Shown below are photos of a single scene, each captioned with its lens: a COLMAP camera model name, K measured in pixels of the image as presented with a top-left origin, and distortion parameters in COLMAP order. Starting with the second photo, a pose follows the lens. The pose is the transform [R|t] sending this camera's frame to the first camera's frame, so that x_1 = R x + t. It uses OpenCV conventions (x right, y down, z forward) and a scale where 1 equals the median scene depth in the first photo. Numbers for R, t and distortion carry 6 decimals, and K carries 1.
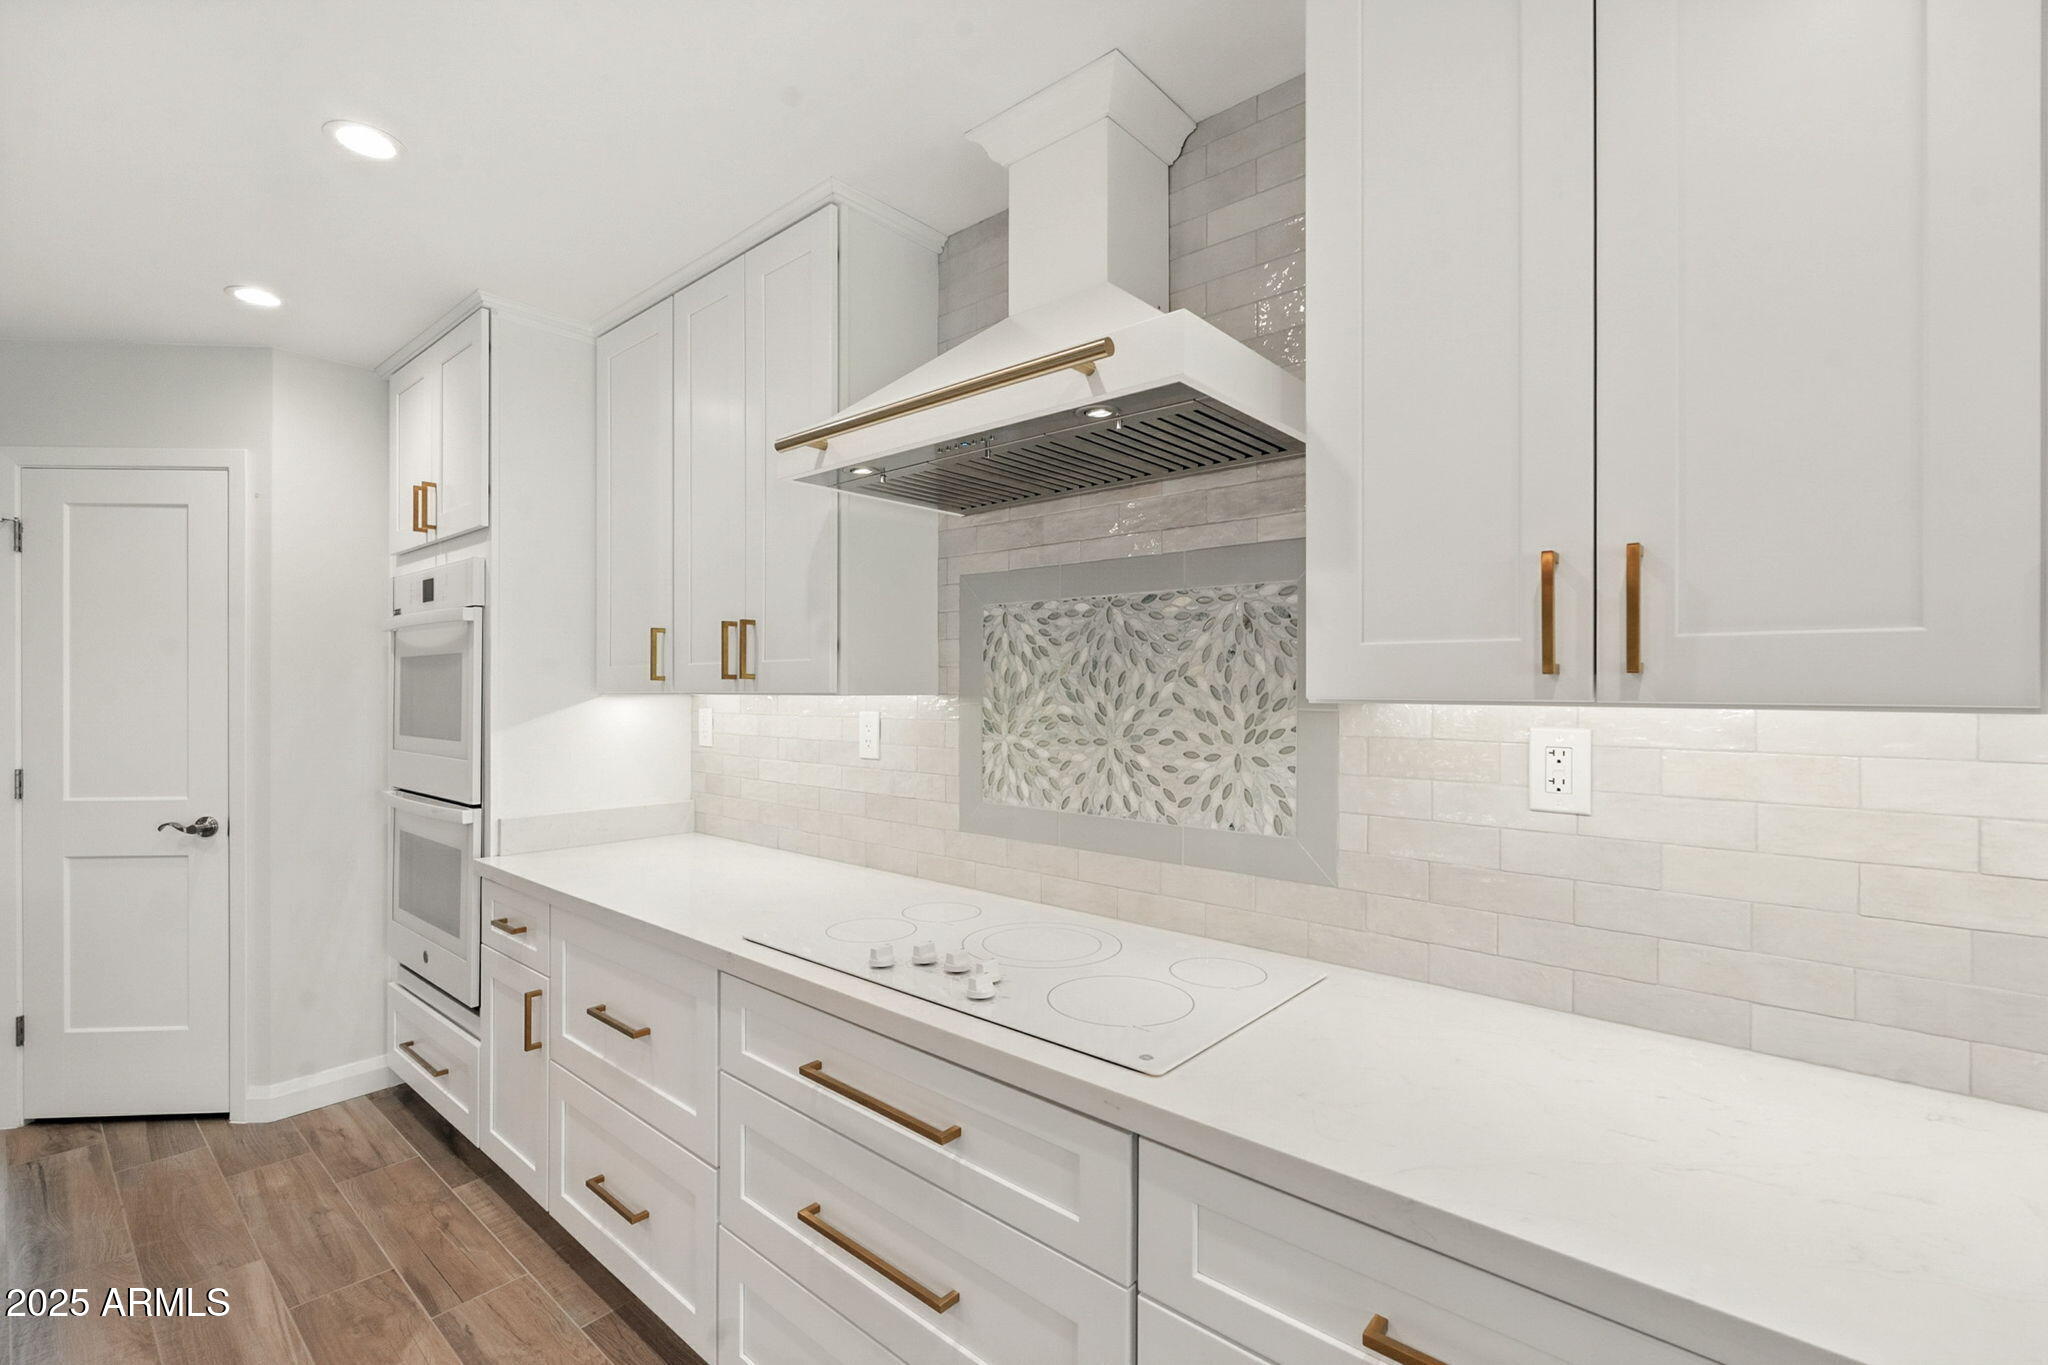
lens RADIAL K [[905.1, 0, 1015.6], [0, 905.1, 685.9], [0, 0, 1]] dist [-0.002267, 0.001434]
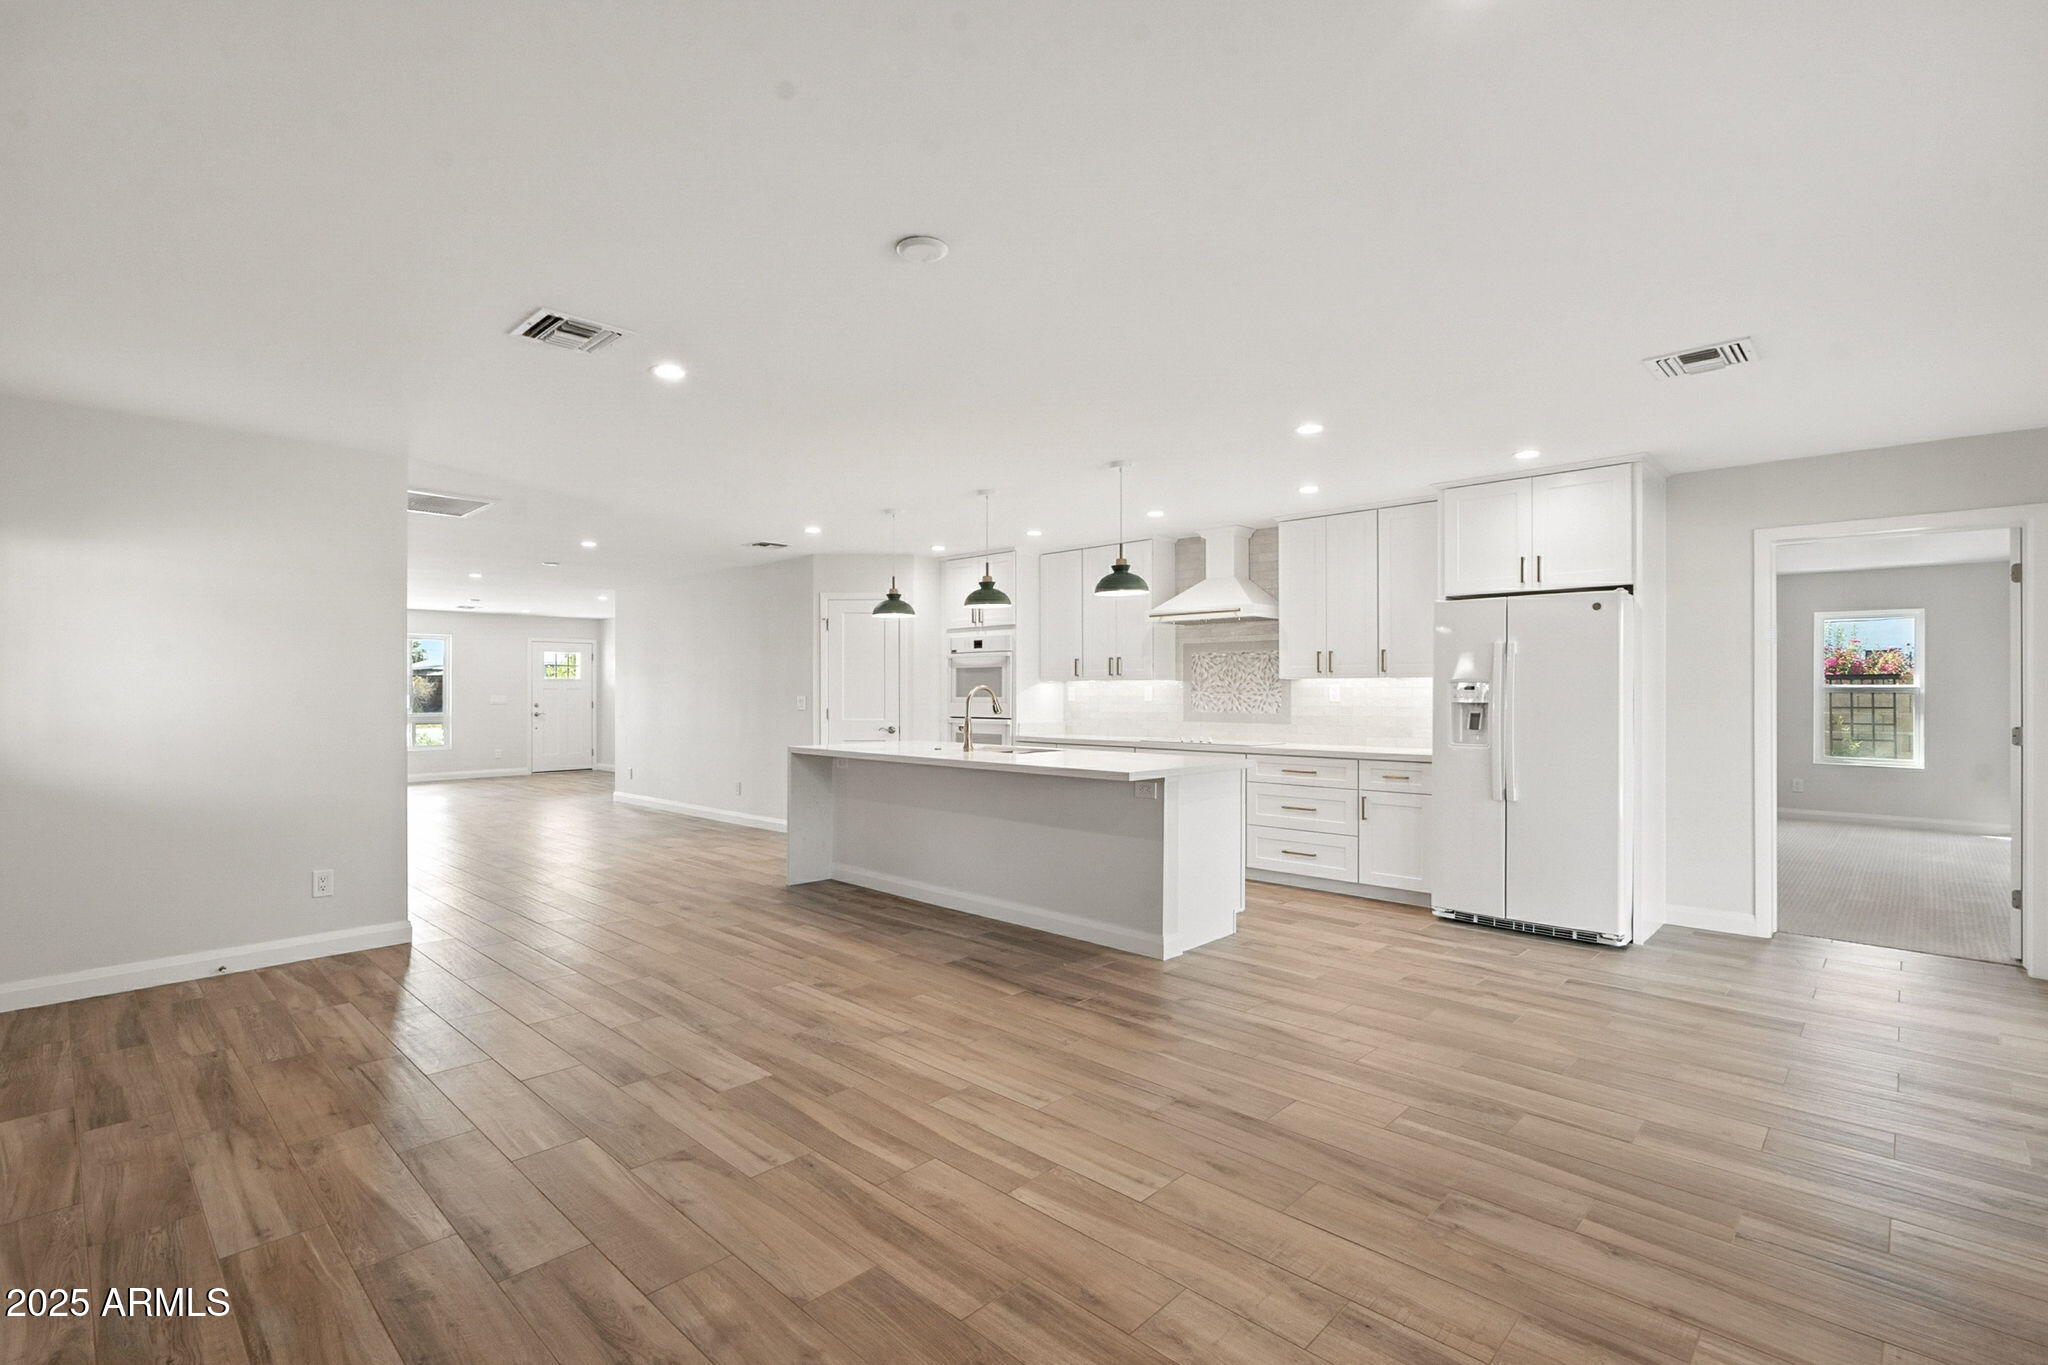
lens RADIAL K [[905.1, 0, 1029.3], [0, 905.1, 683.7], [0, 0, 1]] dist [-0.002267, 0.001434]
pose [[0.999164, 0.000152, -0.040881, -0.480373], [-0.000464, 0.999971, -0.007618, 0.048205], [0.040878, 0.007630, 0.999135, -2.278884]]
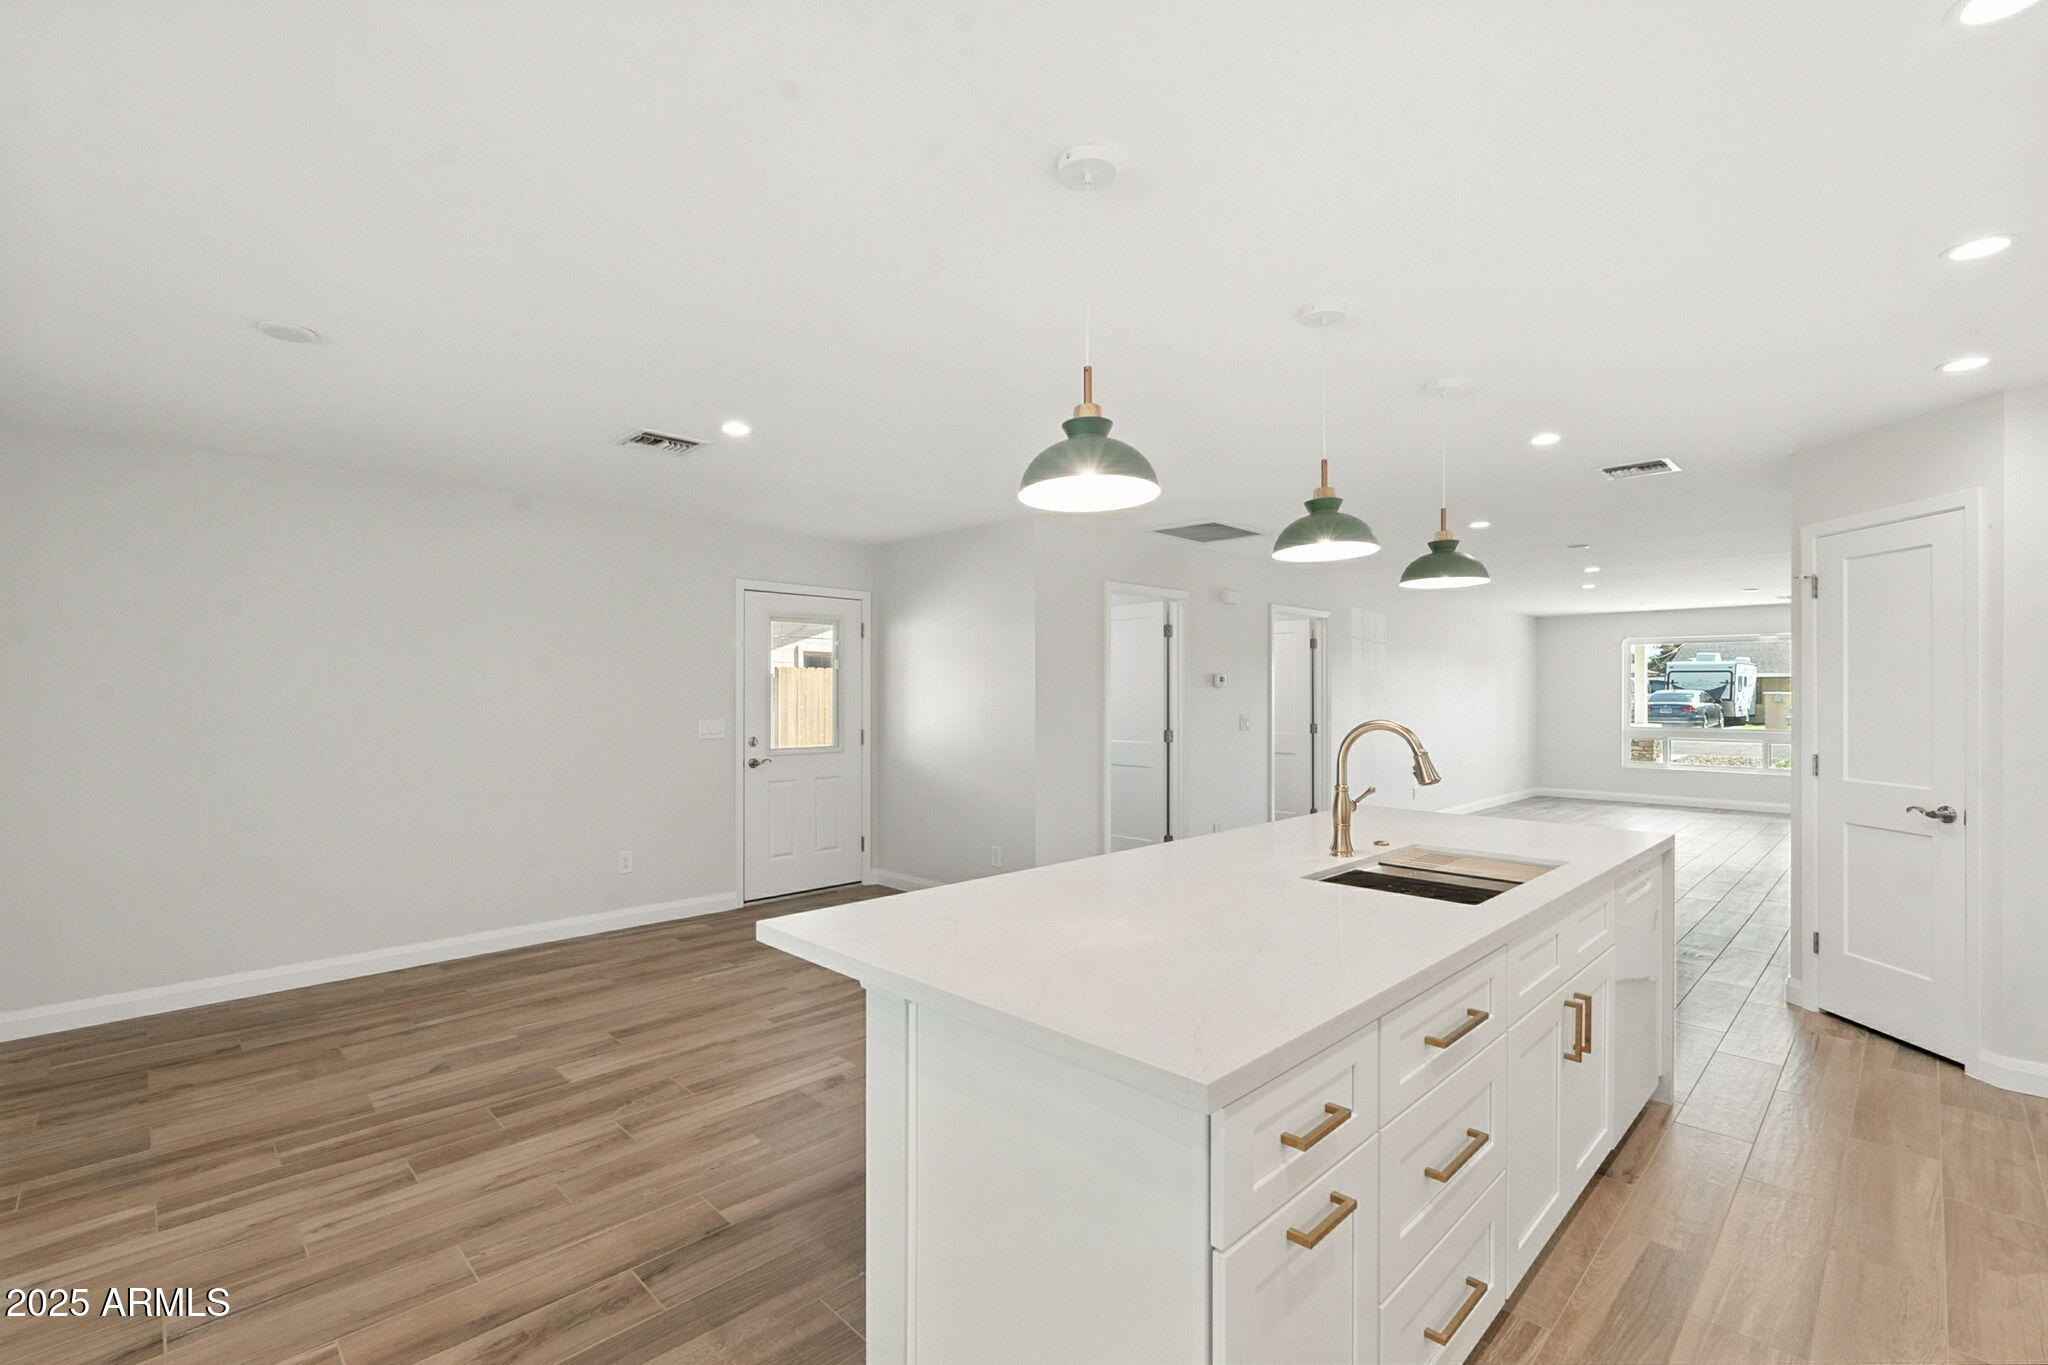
lens RADIAL K [[905.1, 0, 1021.4], [0, 905.1, 695.6], [0, 0, 1]] dist [-0.002267, 0.001434]
pose [[-0.061443, 0.003689, -0.998104, 0.468849], [0.000486, 0.999993, 0.003666, -0.005257], [0.998110, -0.000260, -0.061445, -0.173232]]
